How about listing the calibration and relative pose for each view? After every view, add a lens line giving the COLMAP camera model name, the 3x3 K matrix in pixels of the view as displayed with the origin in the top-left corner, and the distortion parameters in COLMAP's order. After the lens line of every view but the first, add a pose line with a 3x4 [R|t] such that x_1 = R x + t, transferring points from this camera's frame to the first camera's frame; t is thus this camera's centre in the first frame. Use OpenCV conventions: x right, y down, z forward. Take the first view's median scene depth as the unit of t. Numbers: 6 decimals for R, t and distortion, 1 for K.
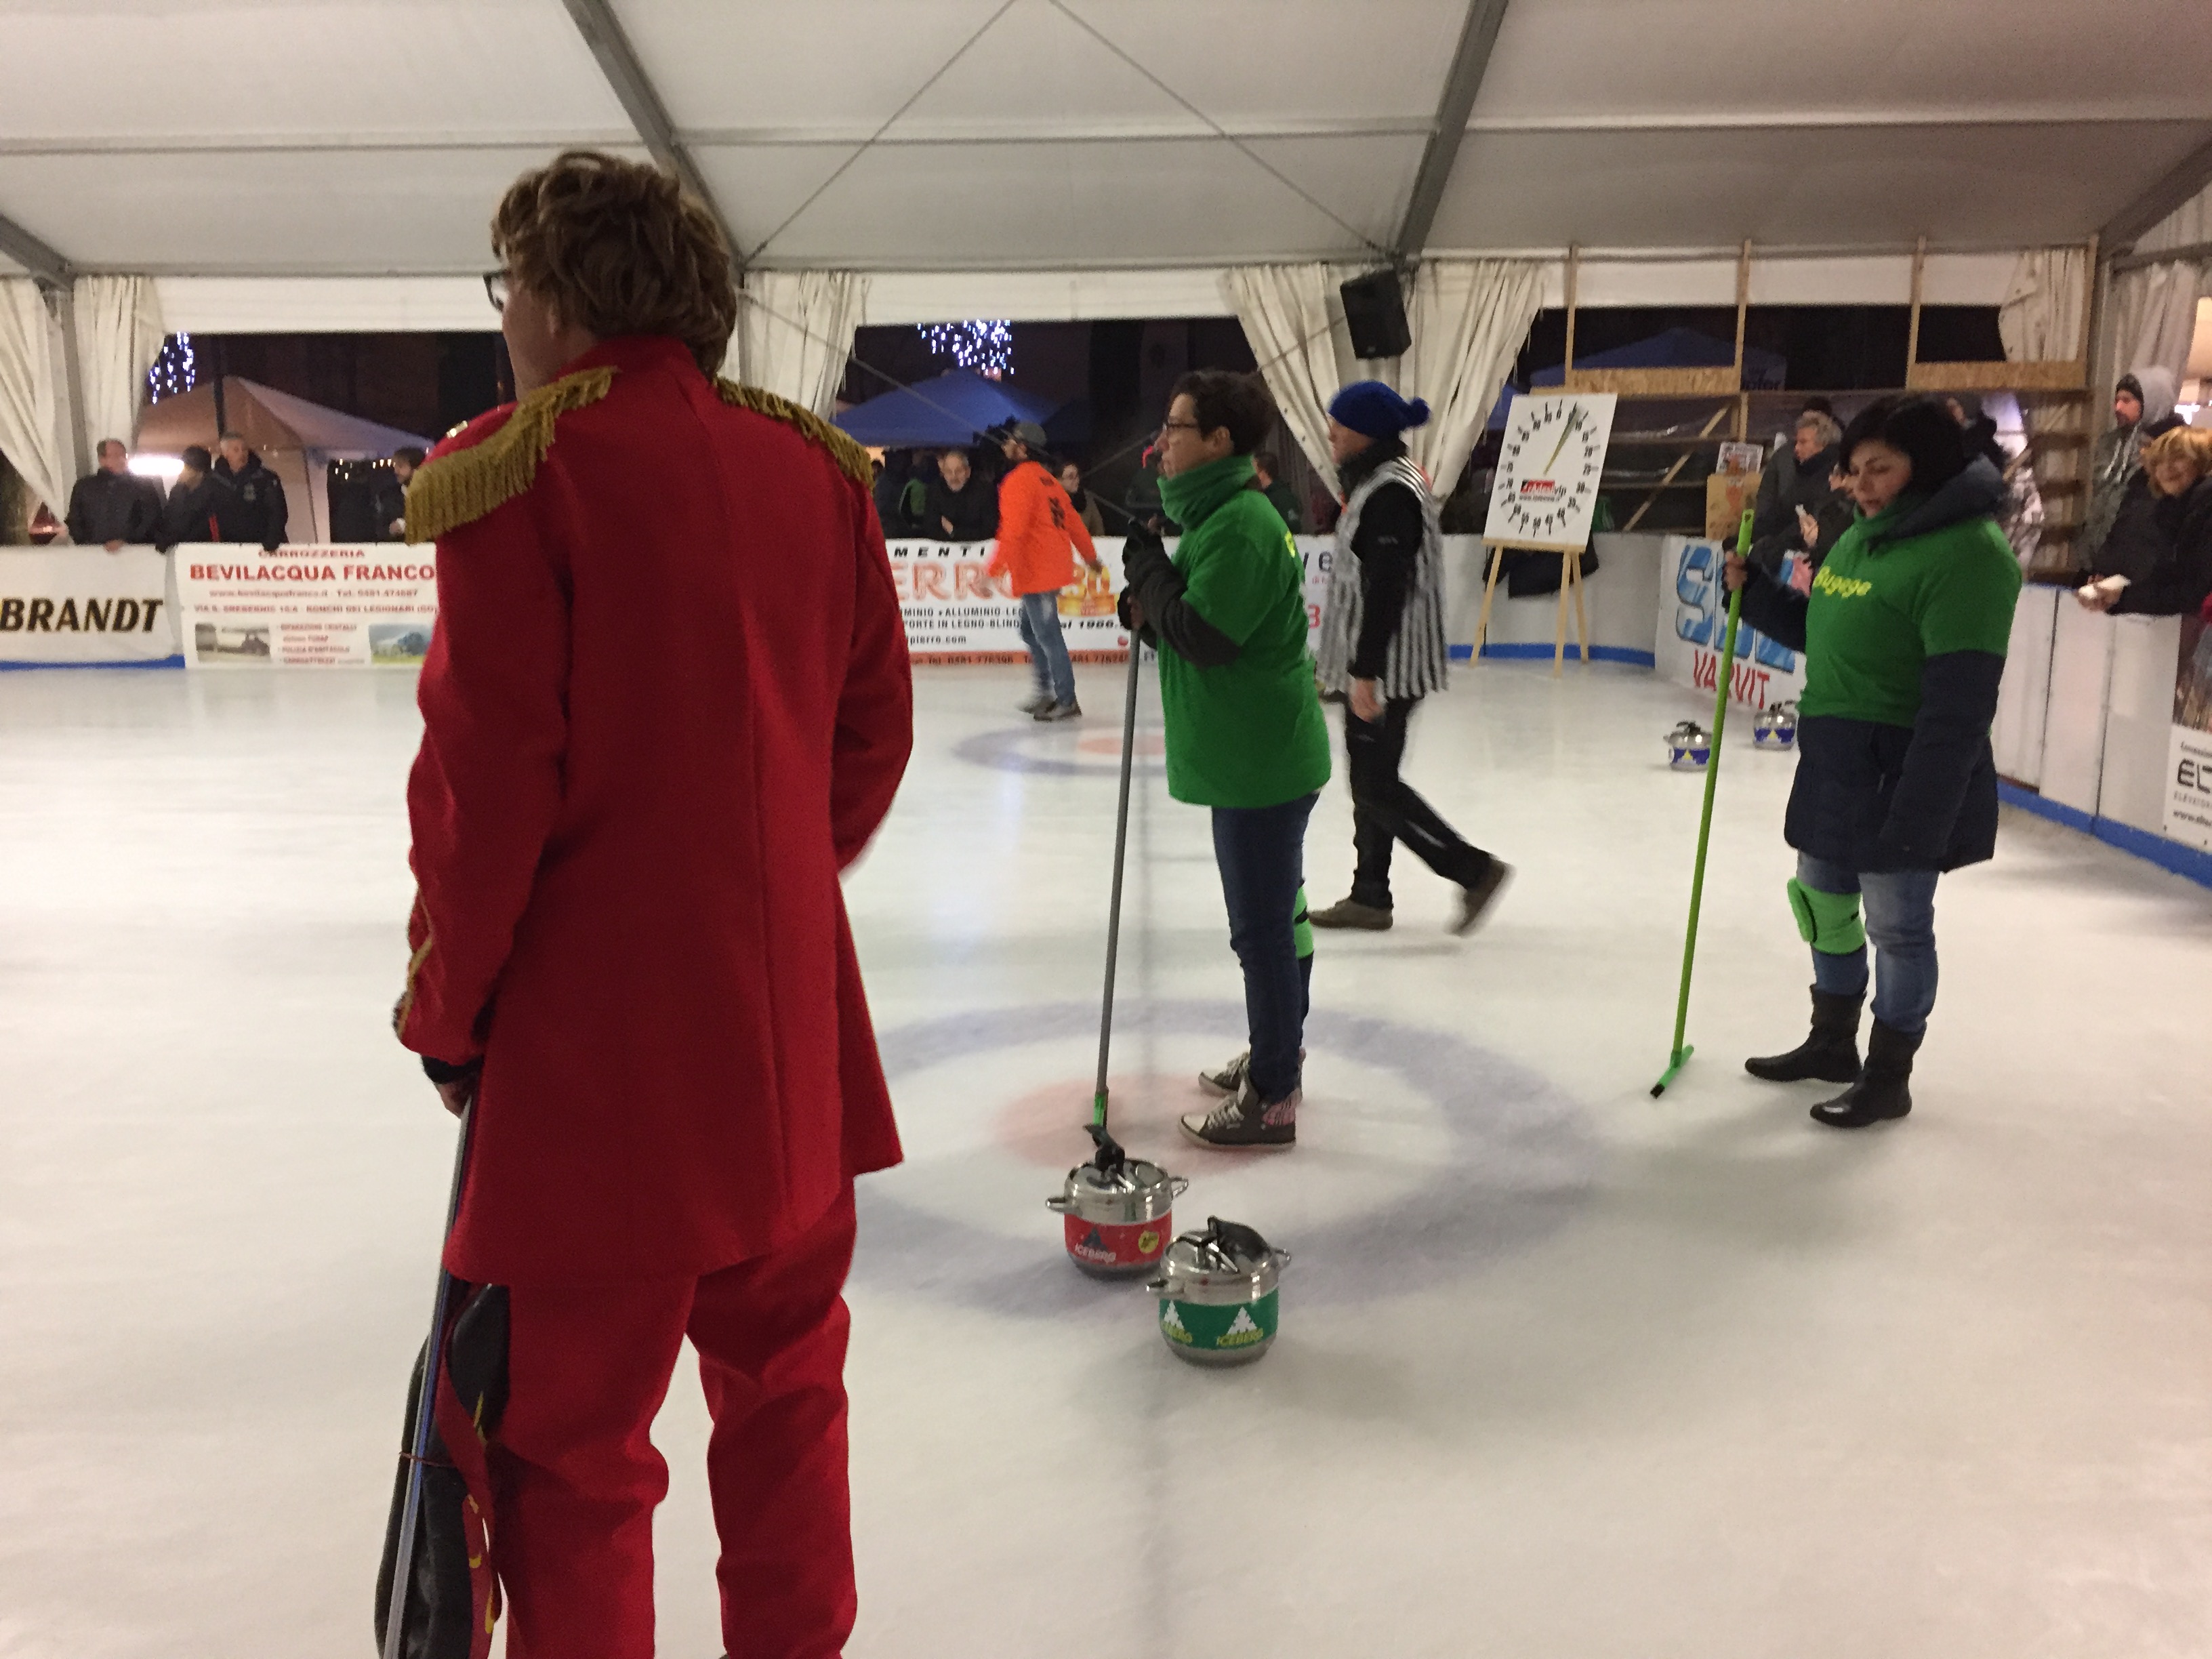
lens RADIAL K [[1852.5, 0, 1103.2], [0, 1852.5, 833.8], [0, 0, 1]] dist [0.041225, -0.001971]
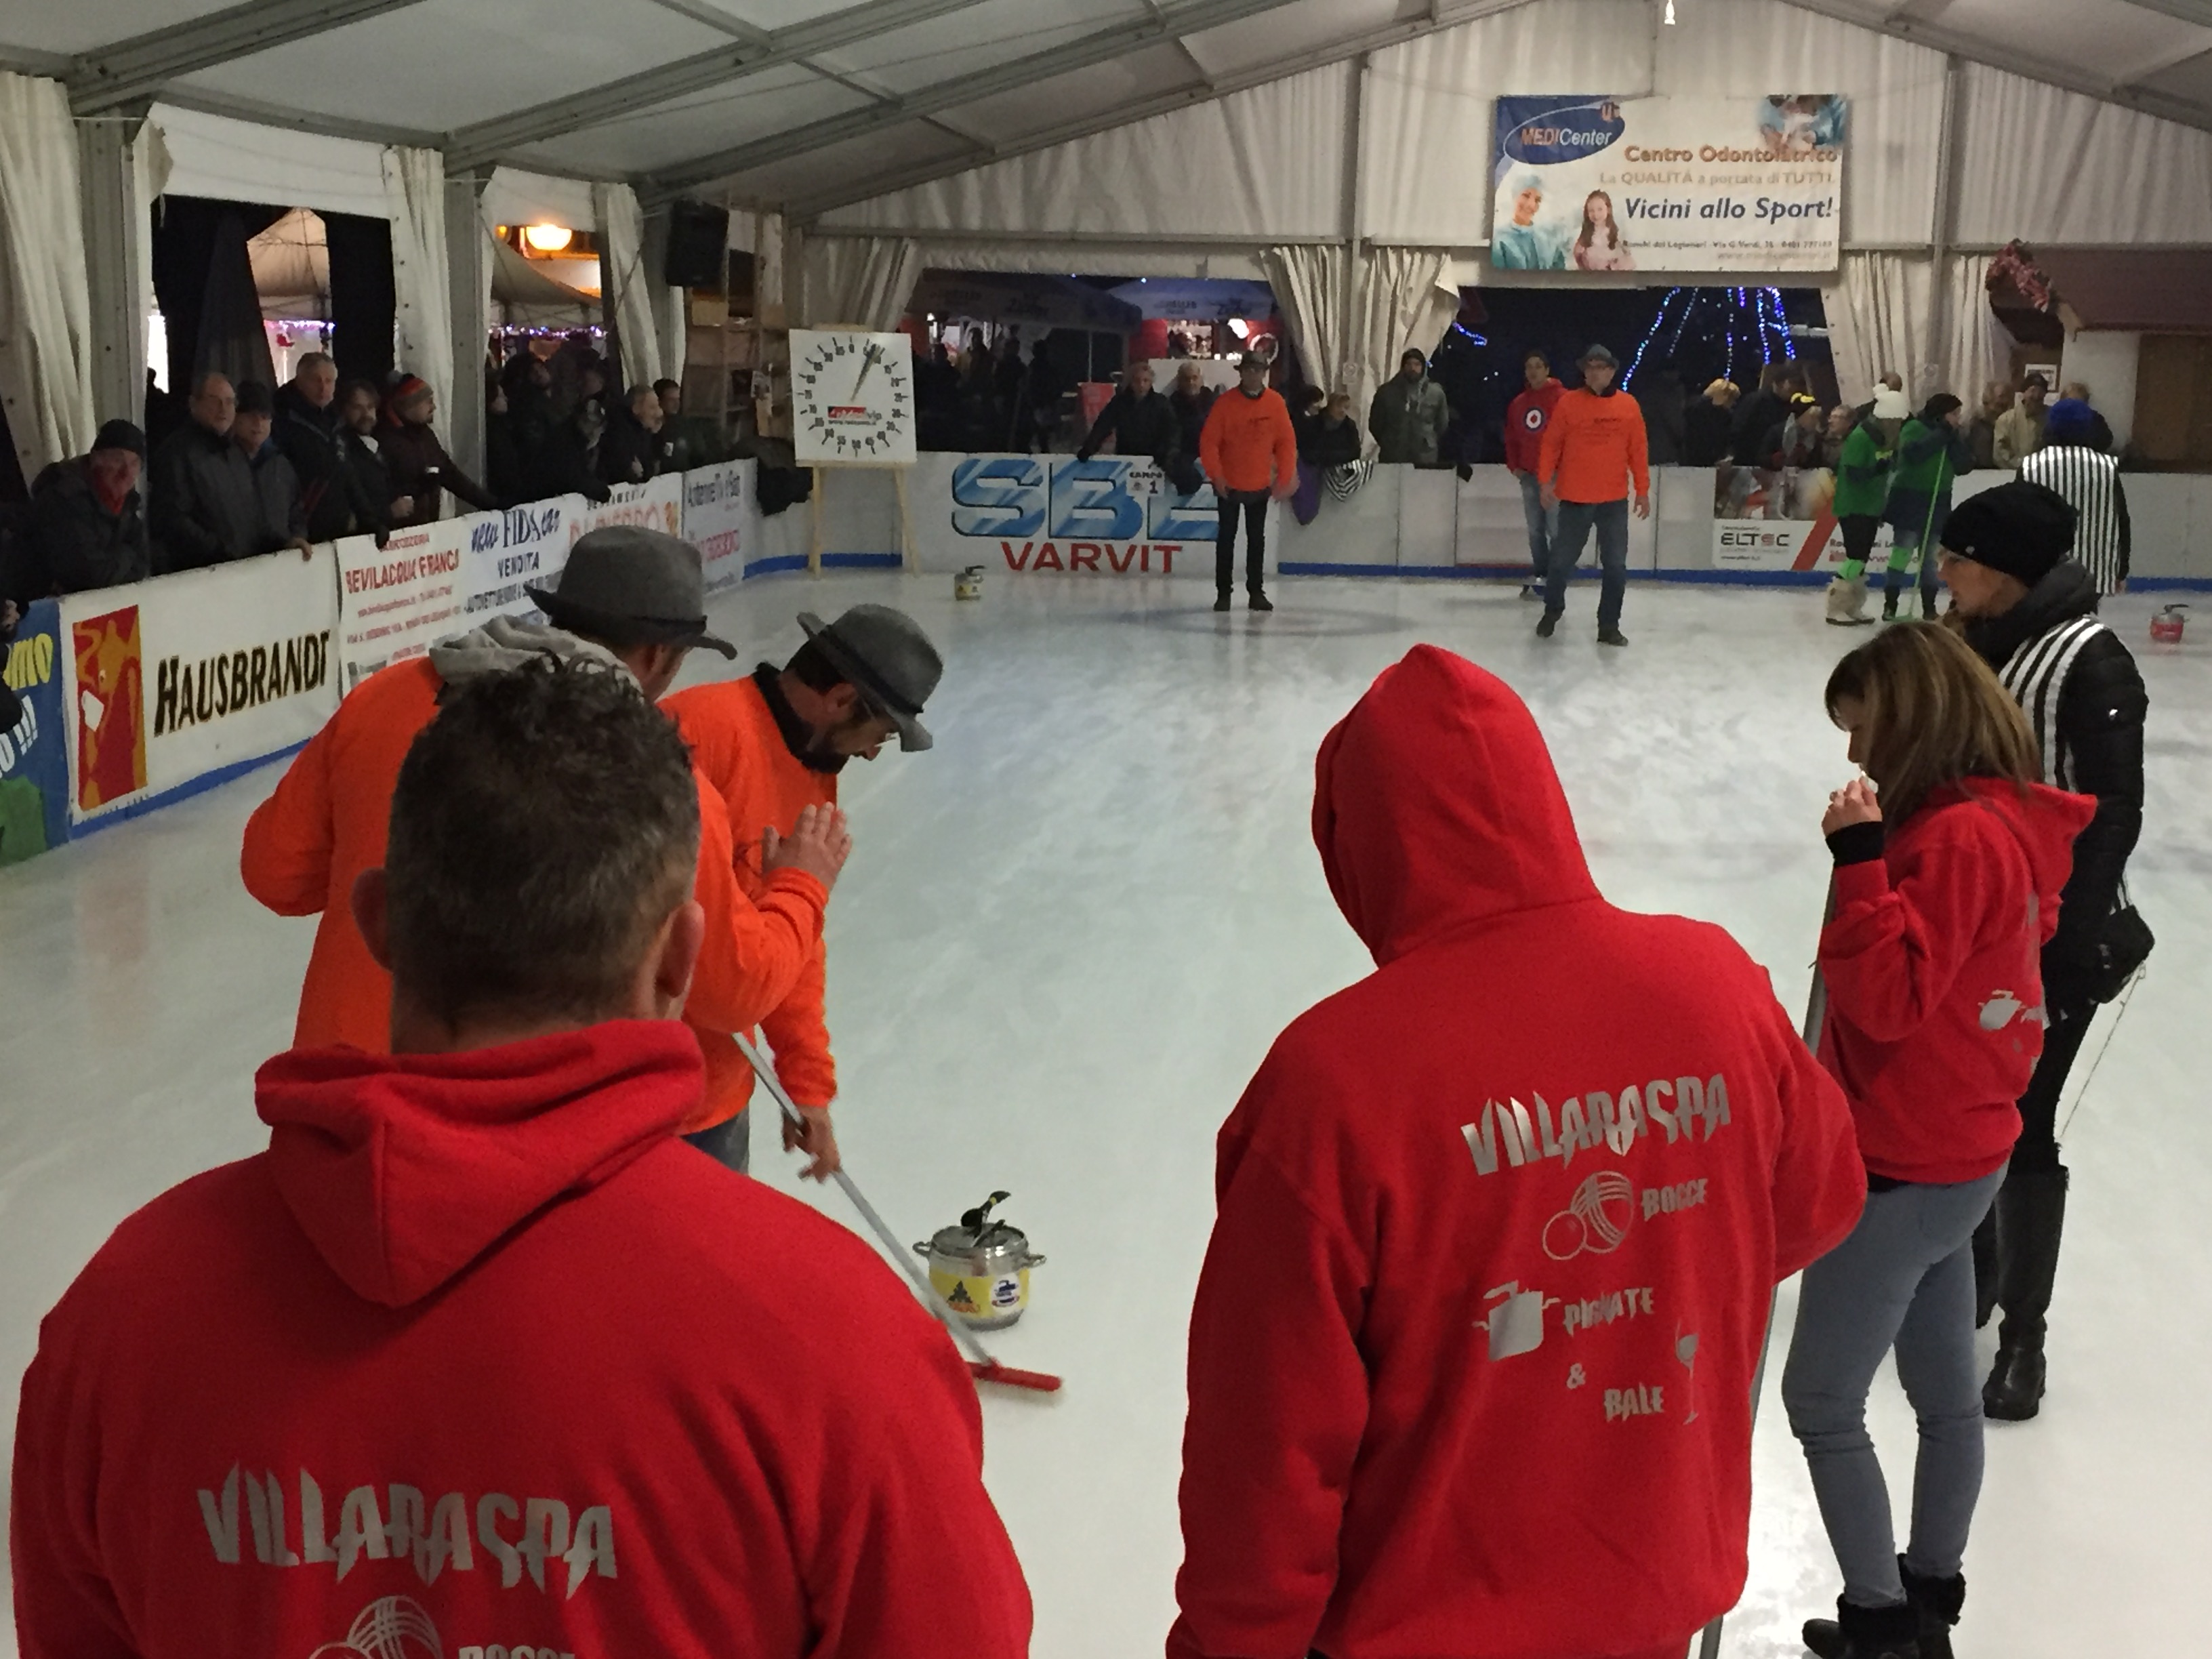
lens RADIAL K [[3102.0, 0, 1105.1], [0, 3102.0, 829.7], [0, 0, 1]] dist [-0.060065, 0.000000]
pose [[0.077335, -0.148058, 0.985950, -1.613376], [0.182237, 0.974351, 0.132022, -0.160184], [-0.980209, 0.169467, 0.102333, 0.703536]]
